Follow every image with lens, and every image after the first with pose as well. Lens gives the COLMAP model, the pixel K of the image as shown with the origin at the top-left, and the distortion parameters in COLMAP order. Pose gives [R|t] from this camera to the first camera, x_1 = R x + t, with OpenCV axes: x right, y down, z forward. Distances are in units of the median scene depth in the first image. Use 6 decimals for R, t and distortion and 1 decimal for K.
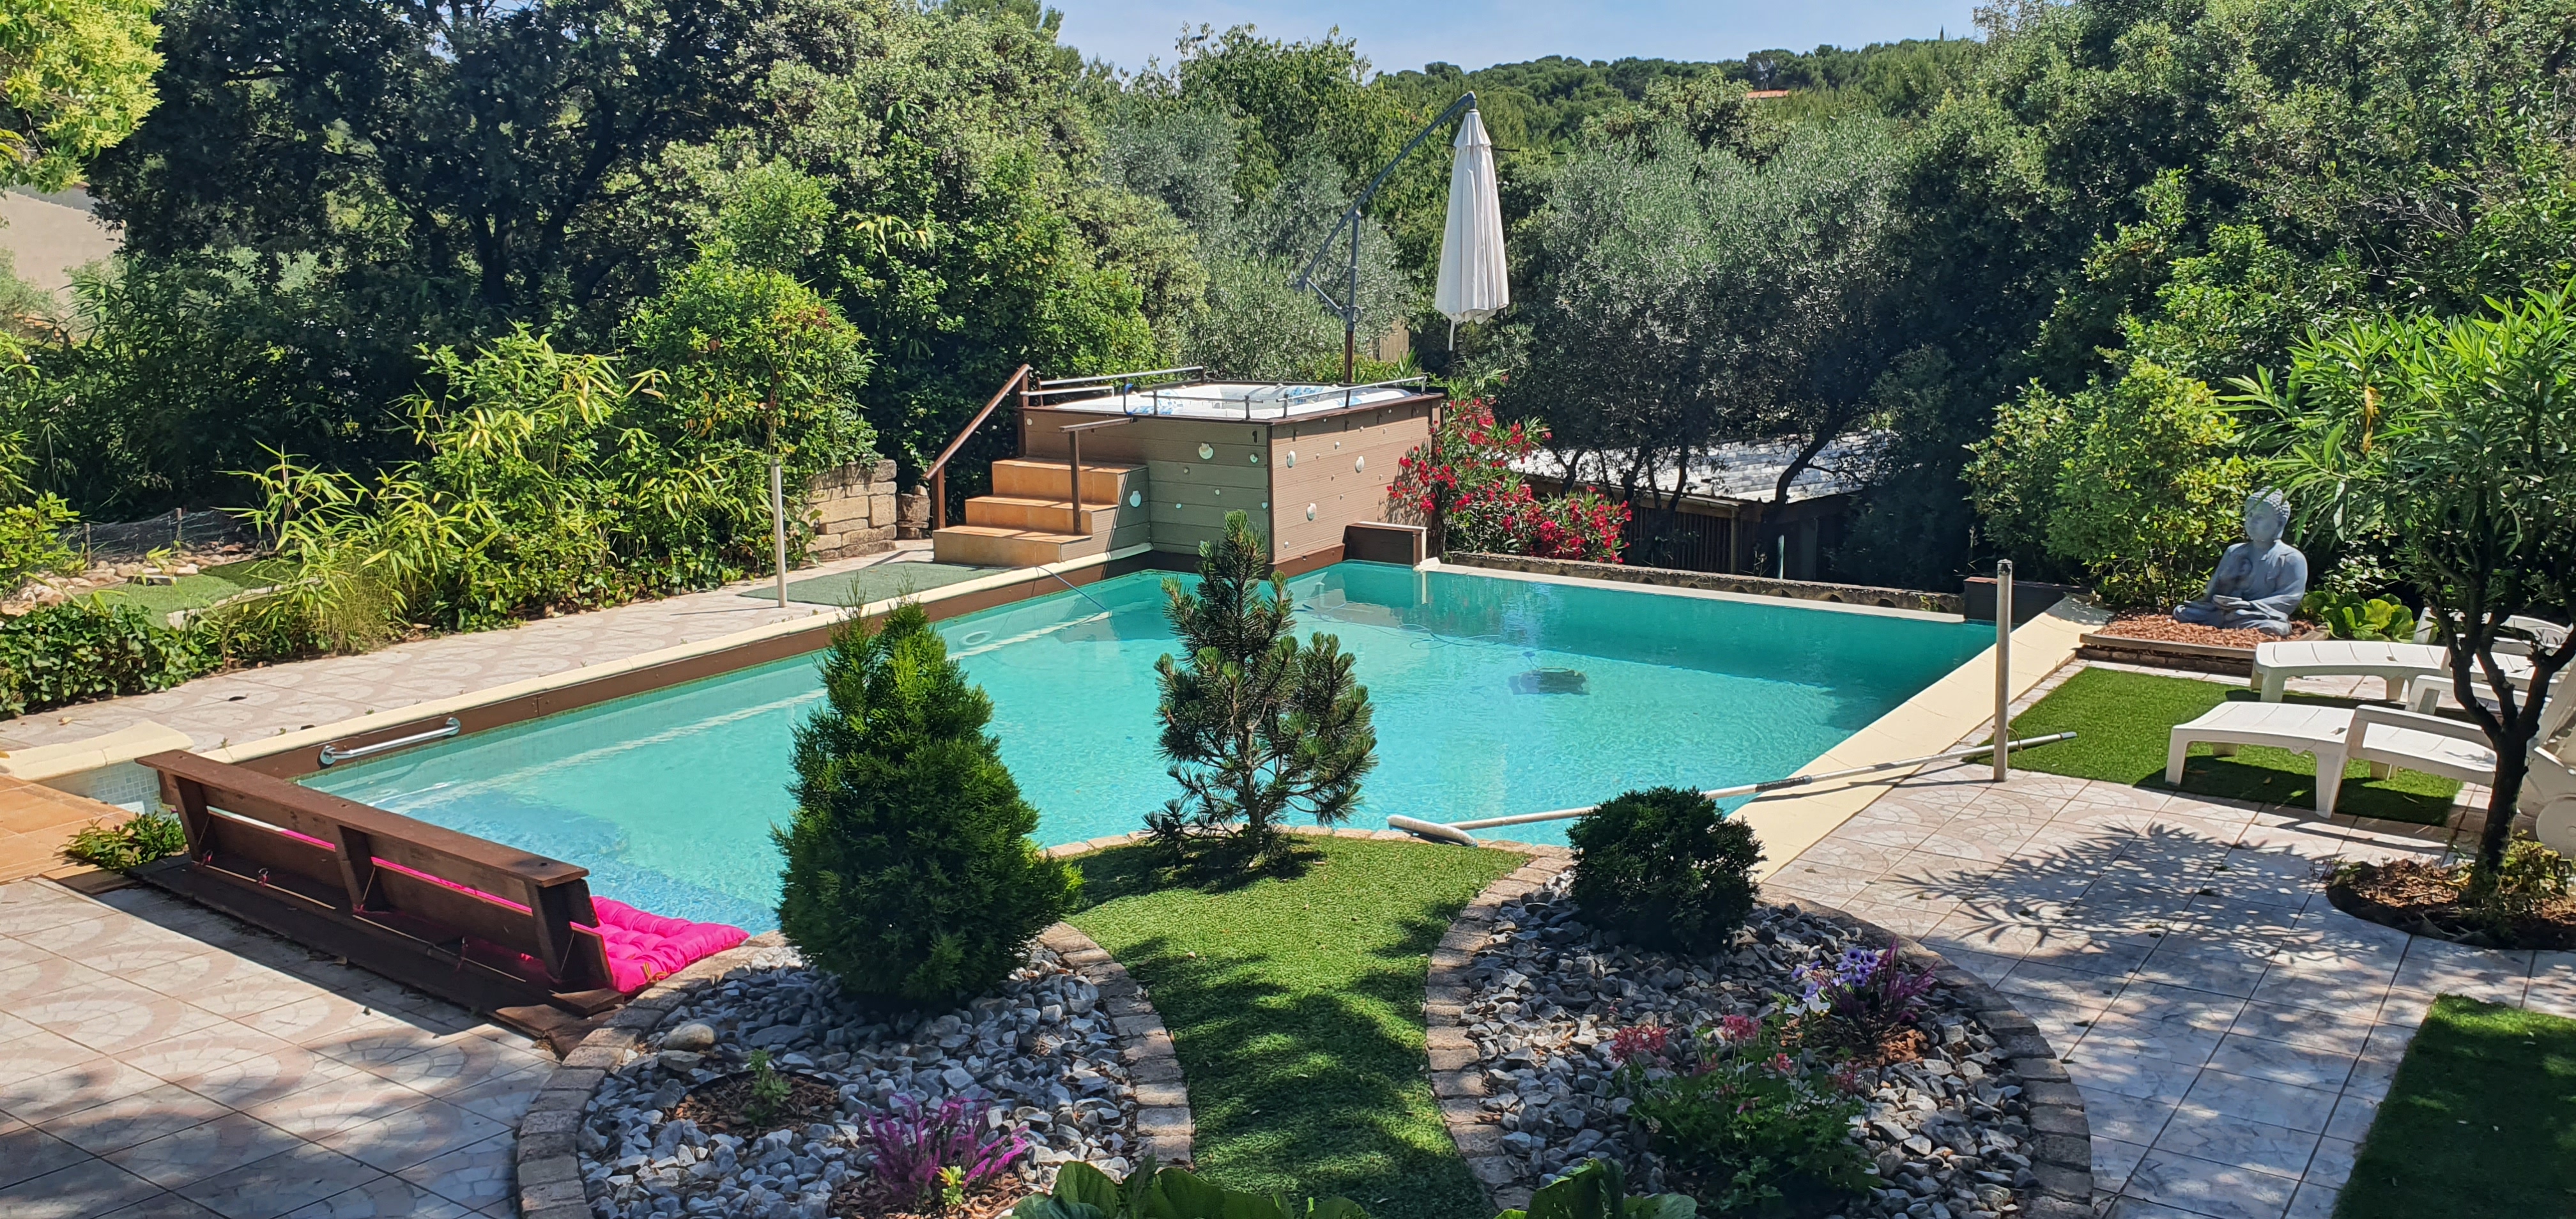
lens RADIAL K [[2007.0, 0, 1284.6], [0, 2007.0, 622.9], [0, 0, 1]] dist [0.047184, -0.005190]
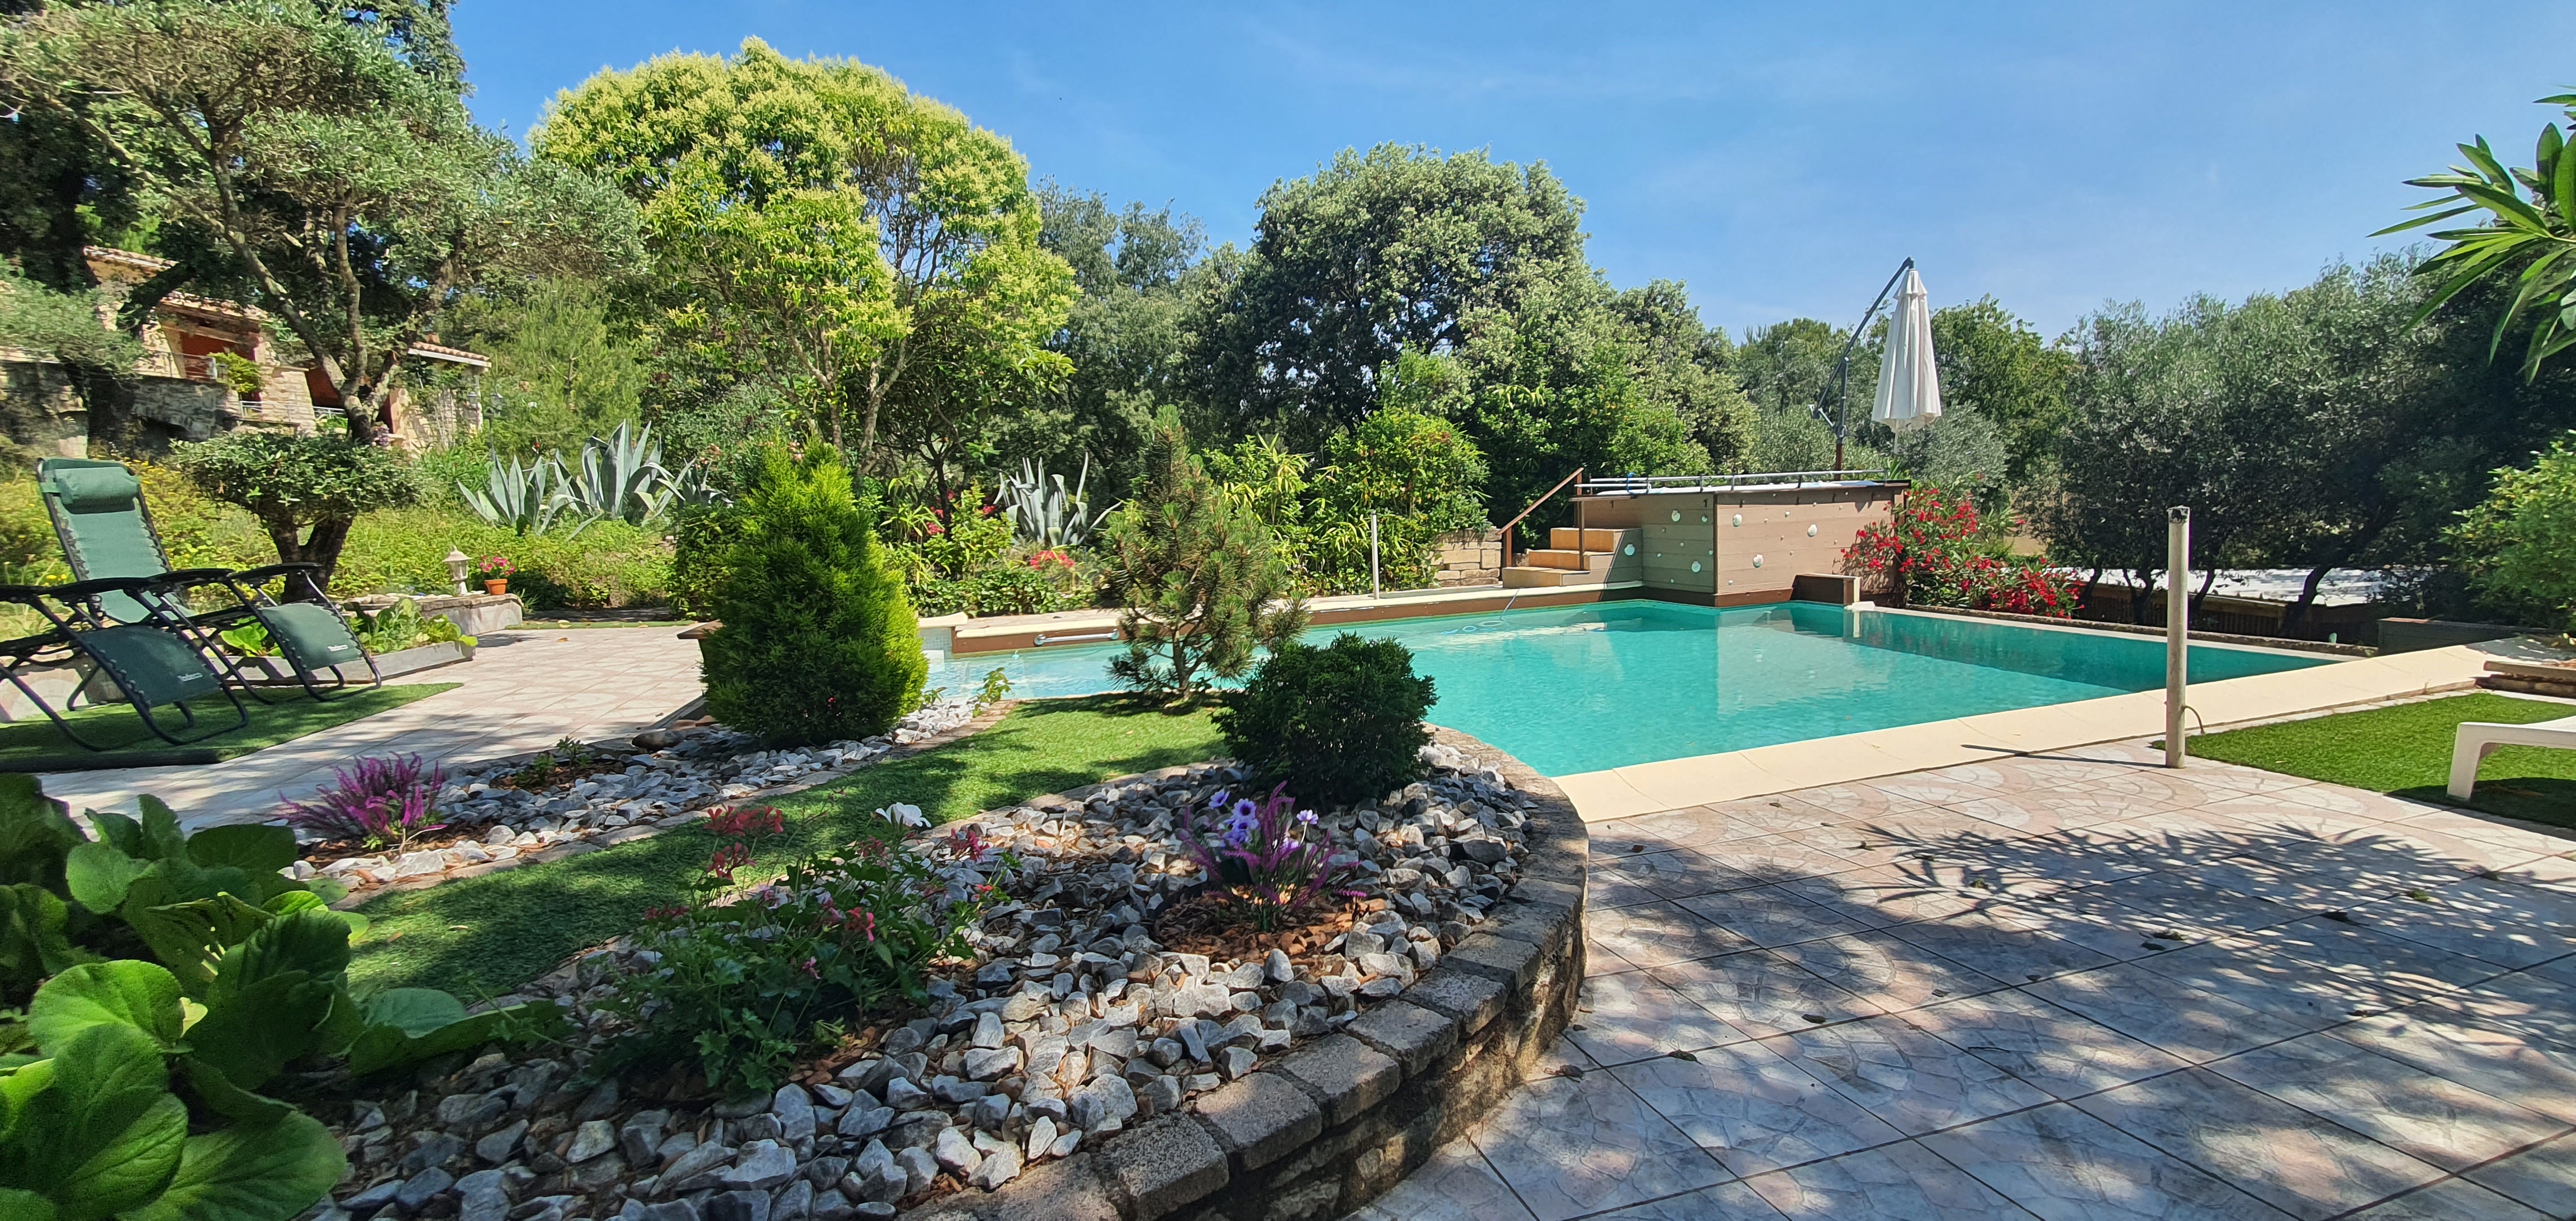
lens RADIAL K [[1035.2, 0, 1279.0], [0, 1035.2, 589.0], [0, 0, 1]] dist [-0.003103, -0.000160]
pose [[0.795564, 0.038040, -0.604675, 0.181996], [-0.094531, 0.993598, -0.061867, 0.038475], [0.598450, 0.106380, 0.794066, 0.239094]]
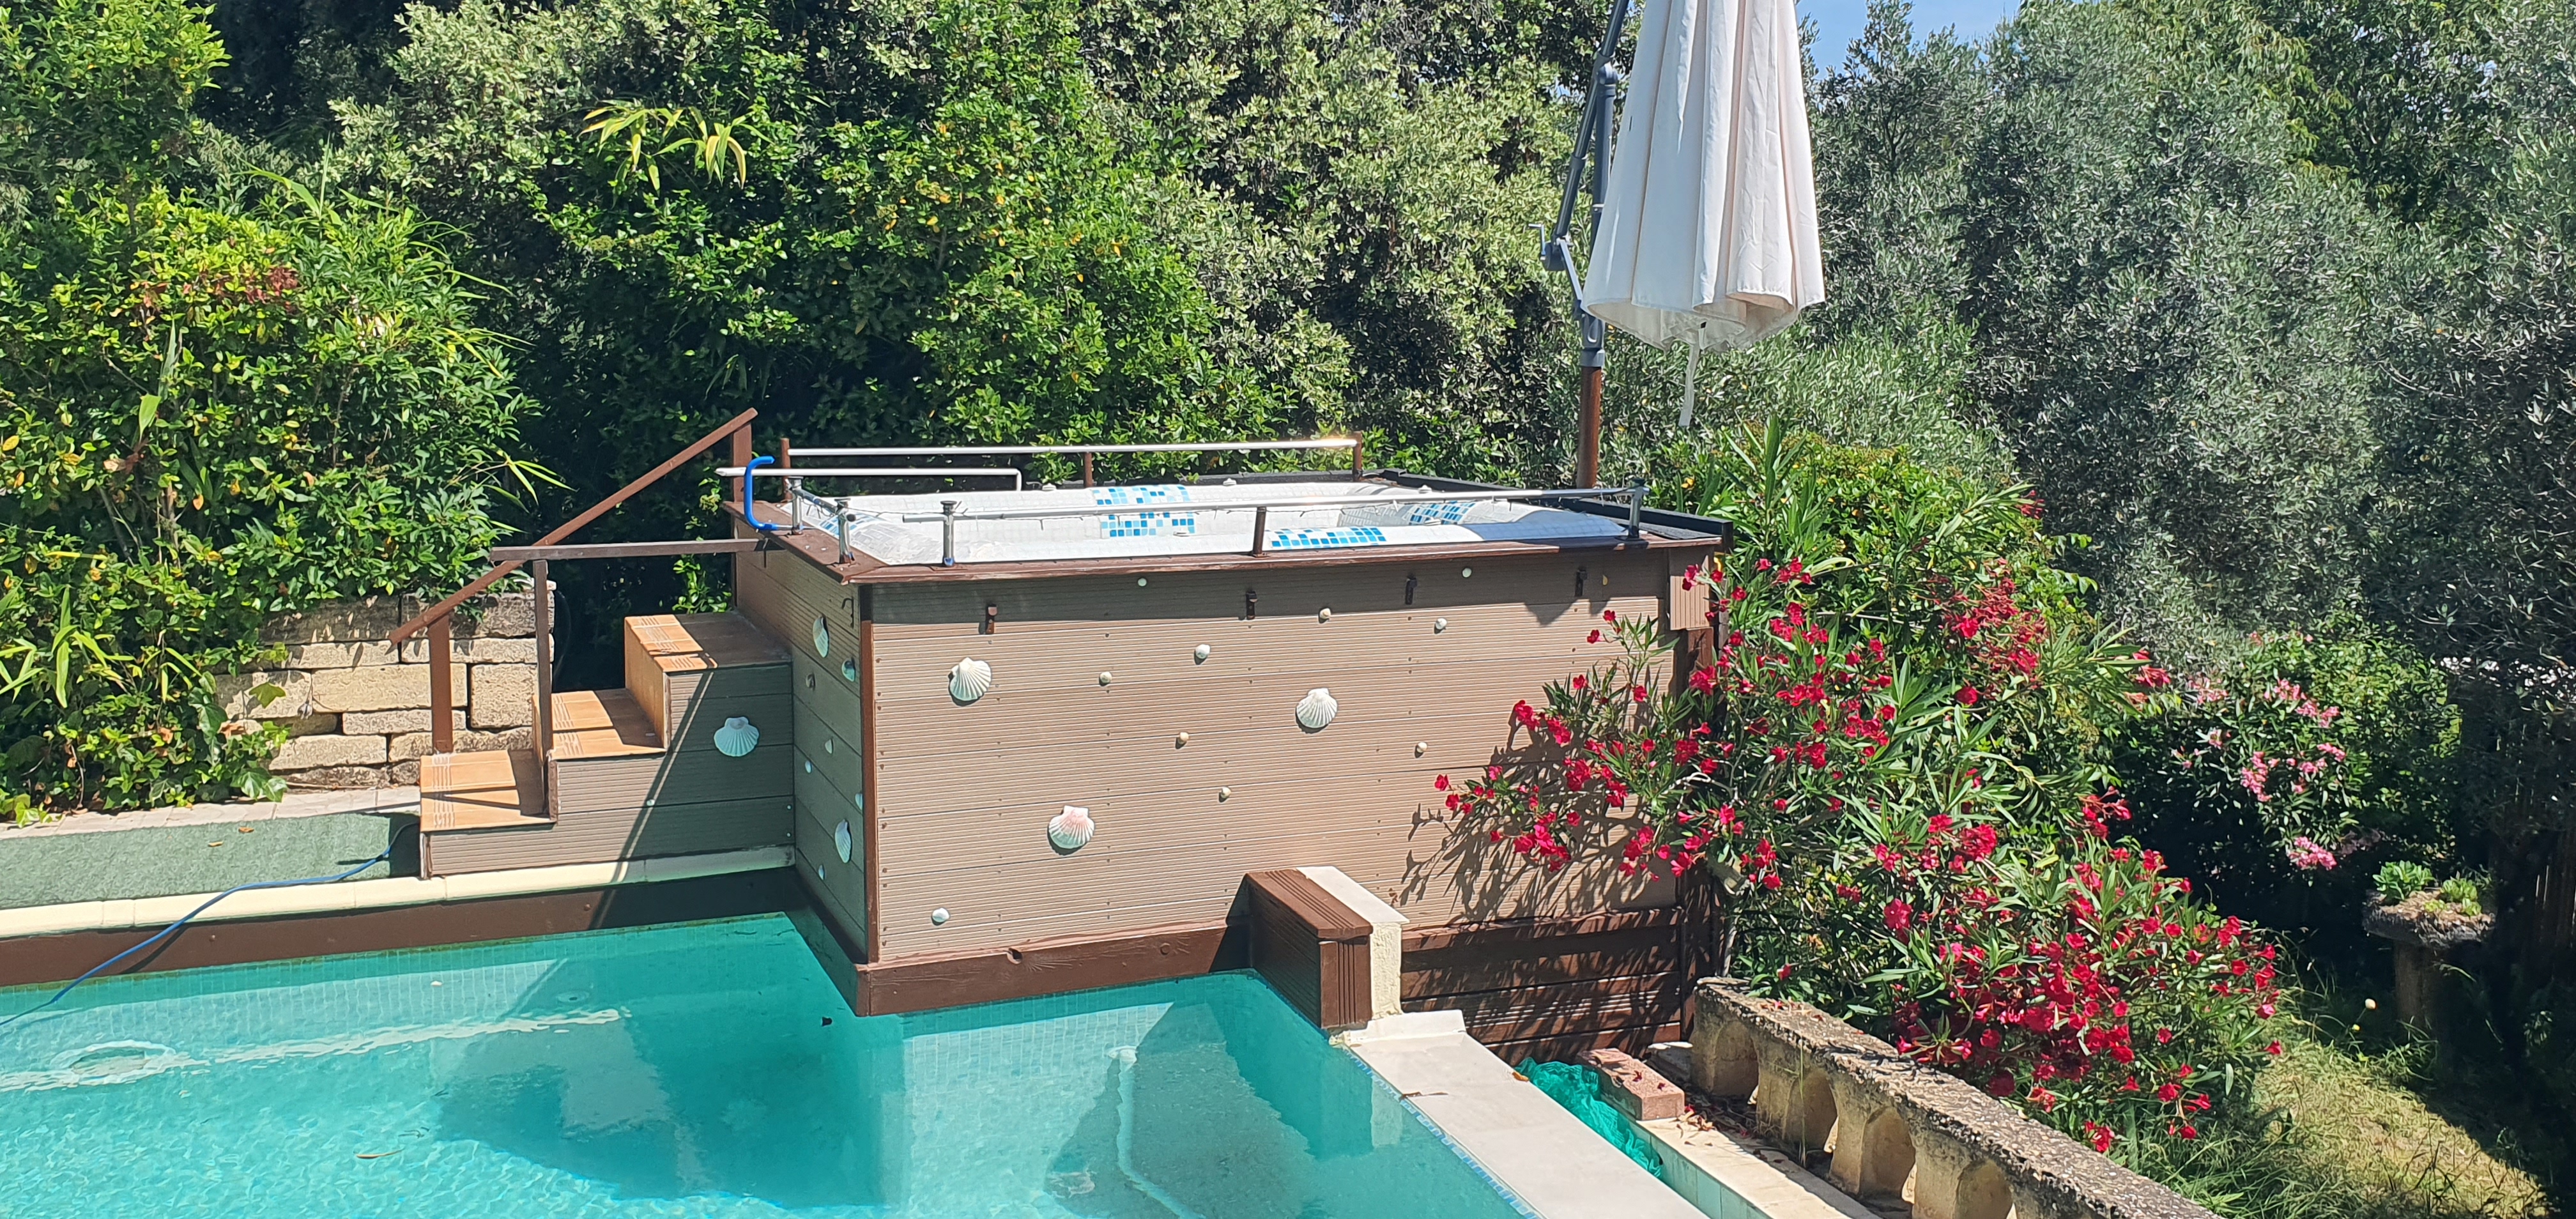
lens RADIAL K [[2192.7, 0, 1292.6], [0, 2192.7, 606.4], [0, 0, 1]] dist [0.006464, 0.000169]
pose [[0.822026, 0.086454, -0.562850, 0.263665], [-0.124100, 0.991849, -0.028897, -0.089023], [0.555764, 0.093604, 0.826054, 0.692043]]
